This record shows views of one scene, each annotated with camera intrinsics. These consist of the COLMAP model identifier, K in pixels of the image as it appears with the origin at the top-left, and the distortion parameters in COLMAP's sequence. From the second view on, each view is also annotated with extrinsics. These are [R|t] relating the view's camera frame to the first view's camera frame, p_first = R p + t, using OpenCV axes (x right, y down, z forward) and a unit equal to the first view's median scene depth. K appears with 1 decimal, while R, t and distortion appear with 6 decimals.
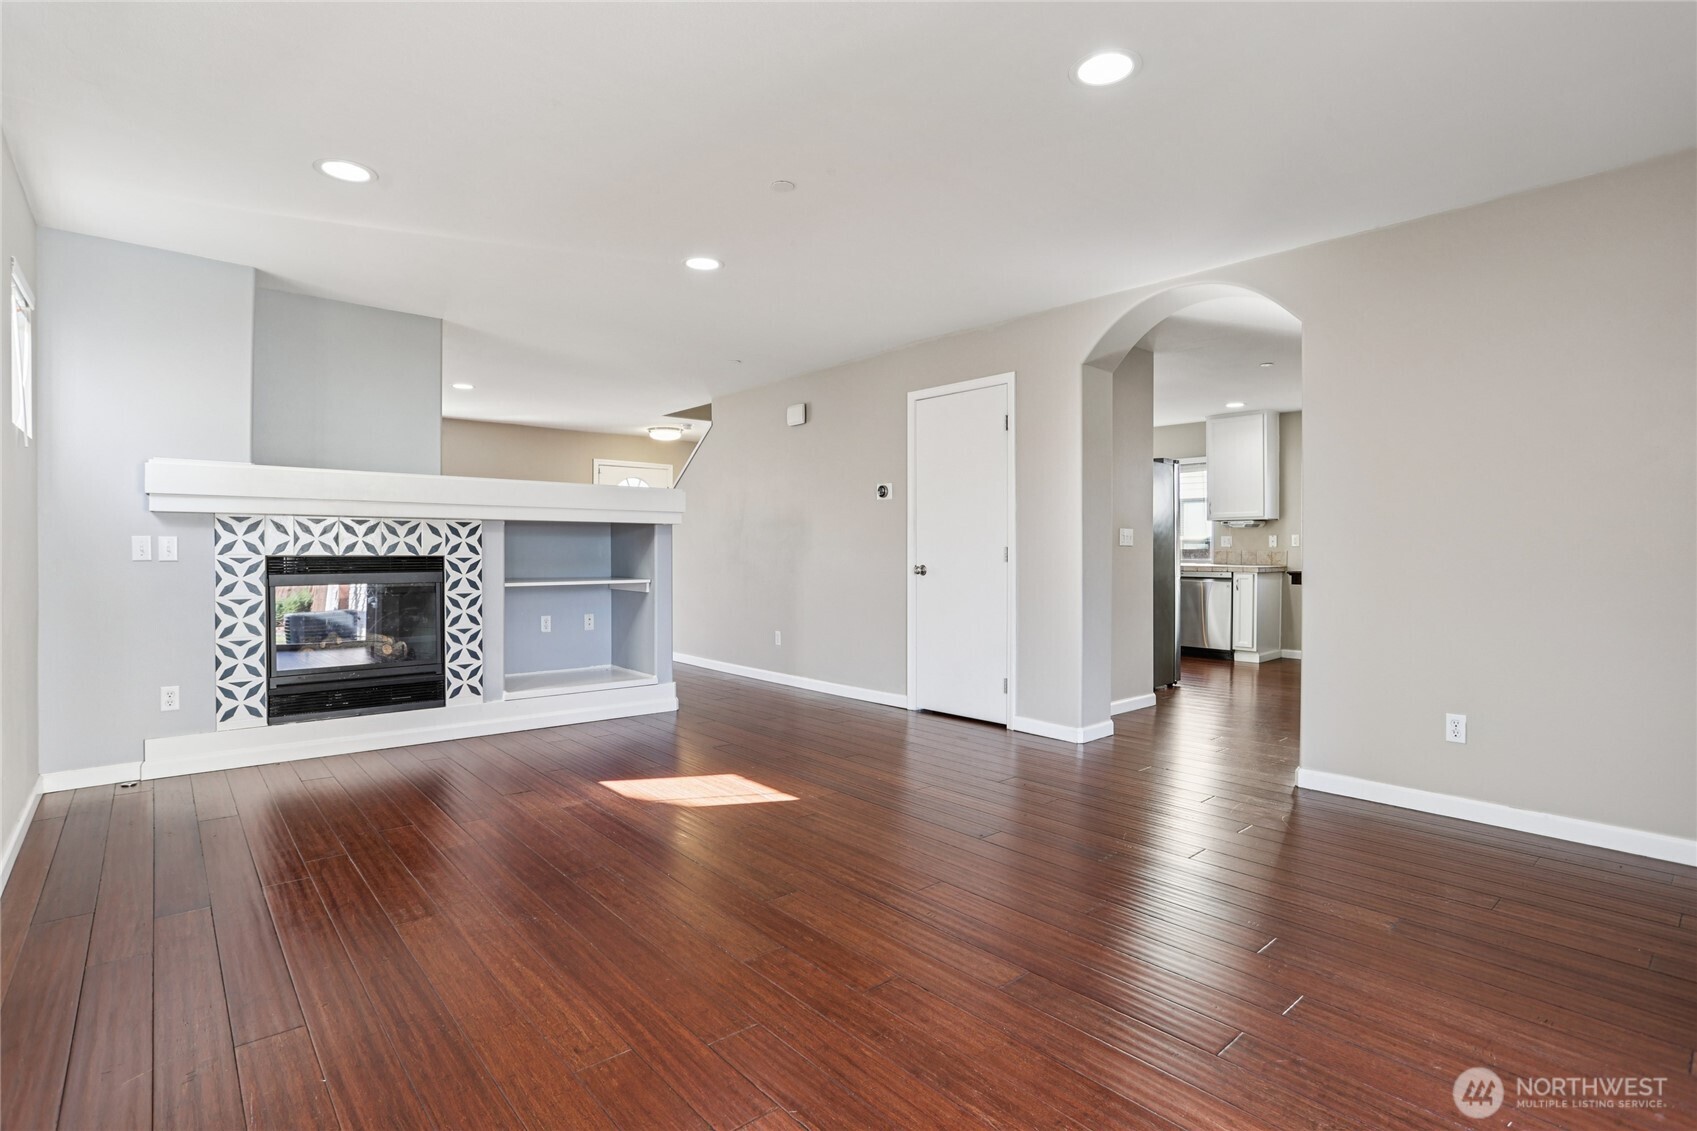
lens RADIAL K [[827.7, 0, 842.2], [0, 827.7, 560.5], [0, 0, 1]] dist [-0.045929, 0.014731]
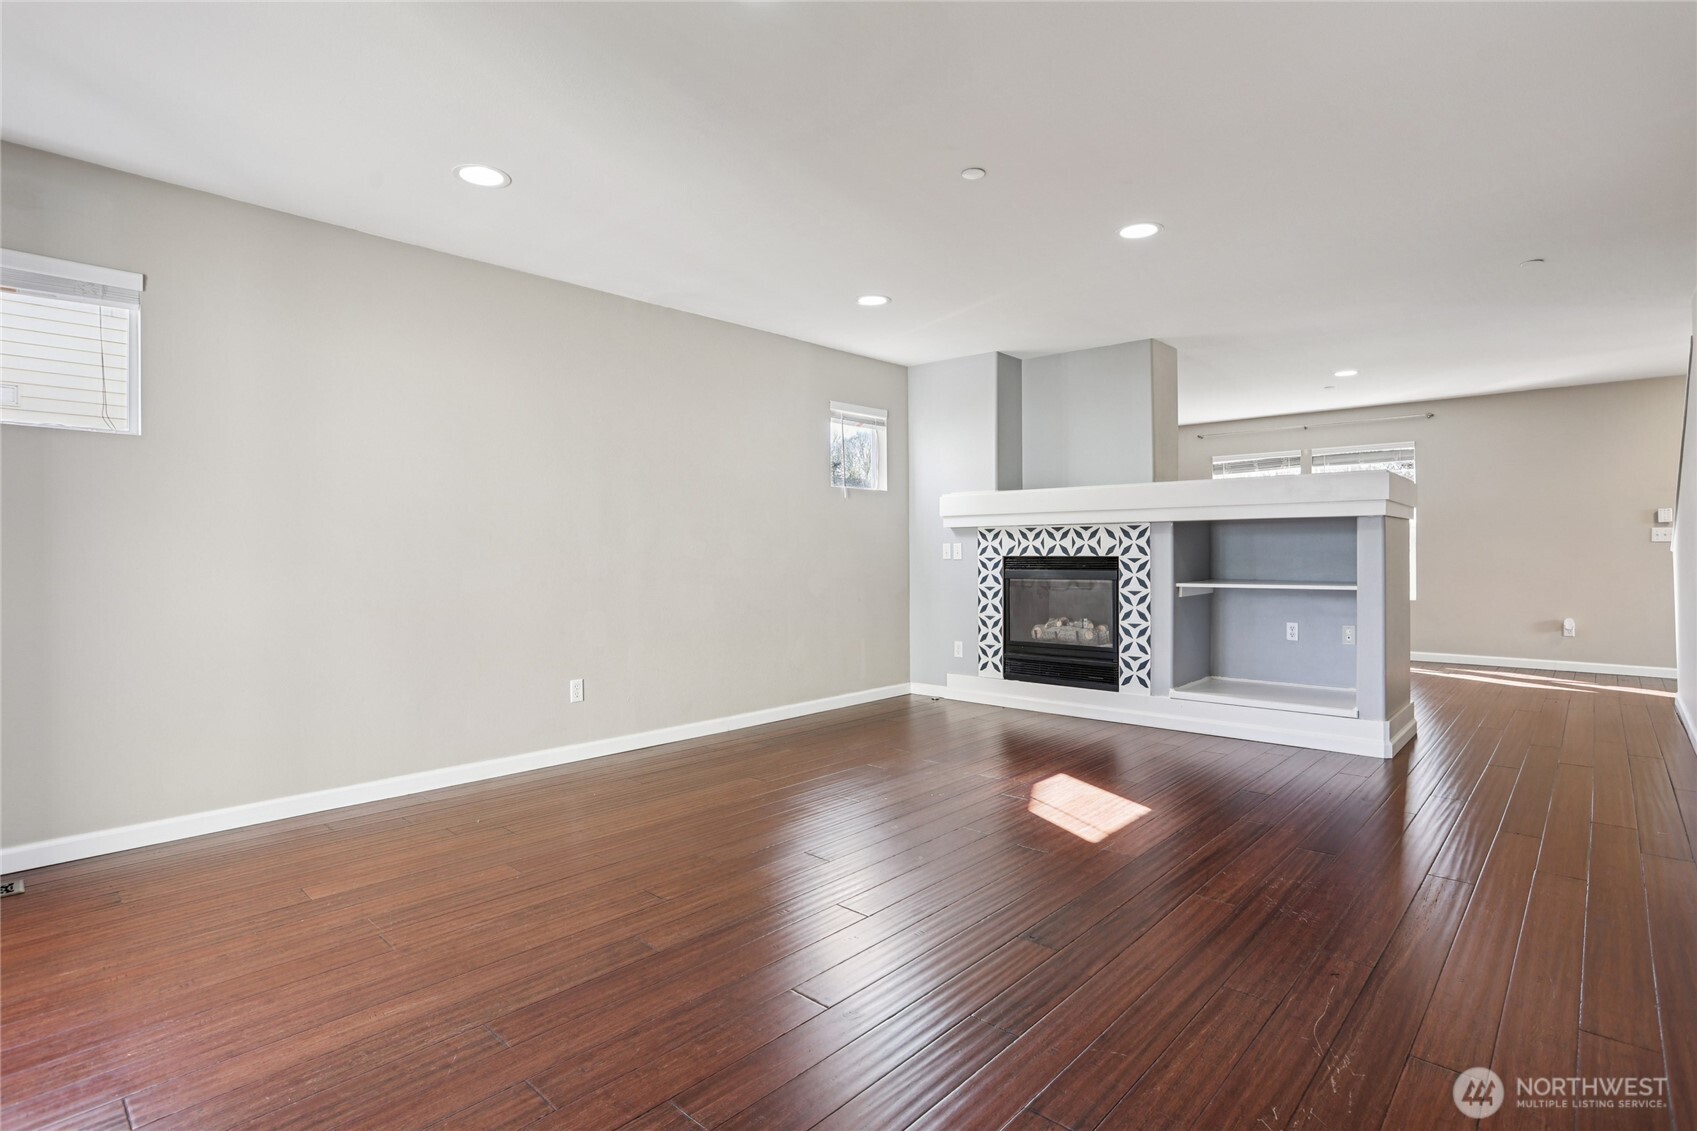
lens RADIAL K [[827.7, 0, 843.4], [0, 827.7, 558.5], [0, 0, 1]] dist [-0.045929, 0.014731]
pose [[0.123211, 0.002105, -0.992378, 0.595929], [-0.006572, 0.999978, 0.001305, -0.001659], [0.992359, 0.006361, 0.123222, 0.504402]]
